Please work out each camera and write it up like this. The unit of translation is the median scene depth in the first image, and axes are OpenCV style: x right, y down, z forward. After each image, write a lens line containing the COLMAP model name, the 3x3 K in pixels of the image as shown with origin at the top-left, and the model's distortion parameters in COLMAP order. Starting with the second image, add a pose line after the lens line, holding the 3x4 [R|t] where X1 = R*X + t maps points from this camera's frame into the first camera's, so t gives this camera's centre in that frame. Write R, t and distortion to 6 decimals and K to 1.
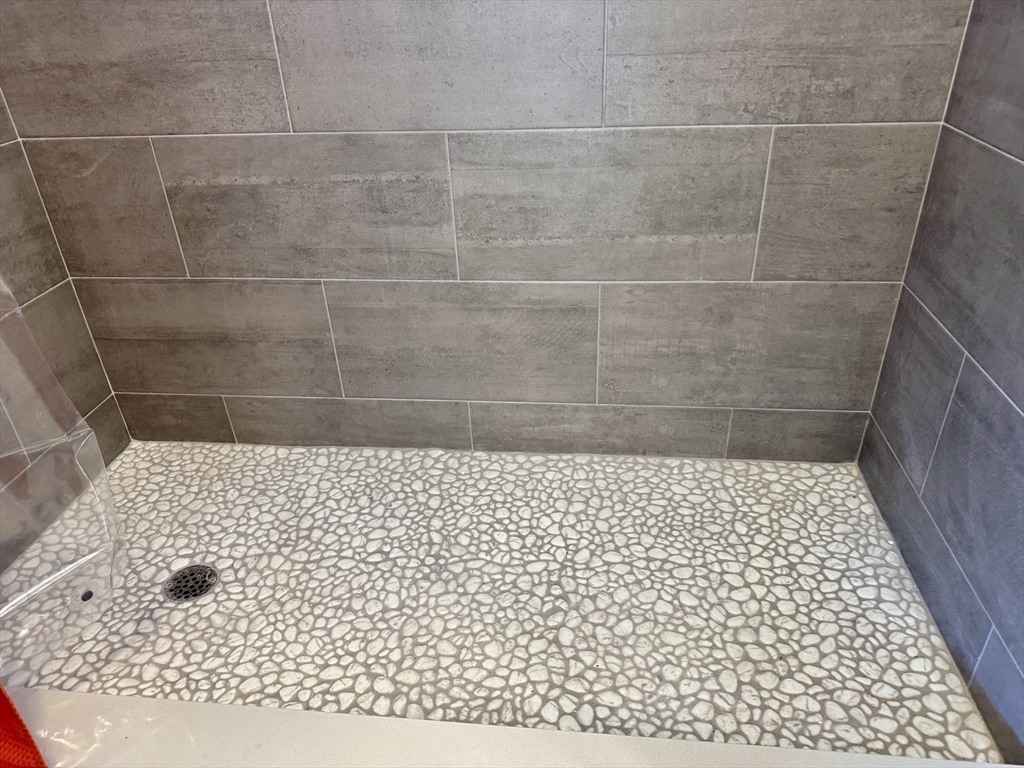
lens RADIAL K [[724.6, 0, 513.6], [0, 724.6, 391.1], [0, 0, 1]] dist [0.050318, -0.064580]
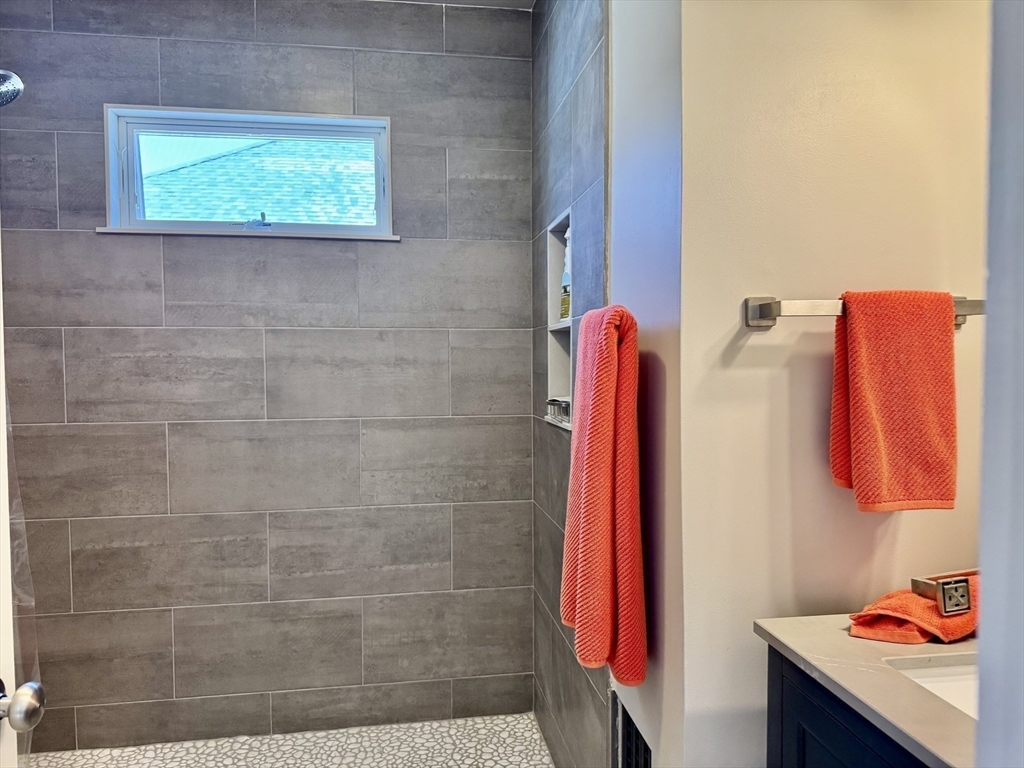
lens RADIAL K [[724.6, 0, 506.9], [0, 724.6, 378.3], [0, 0, 1]] dist [0.050318, -0.064580]
pose [[0.965201, 0.023566, 0.260444, -0.003416], [0.106430, 0.874319, -0.473538, 0.225112], [-0.238871, 0.484779, 0.841386, -0.672807]]
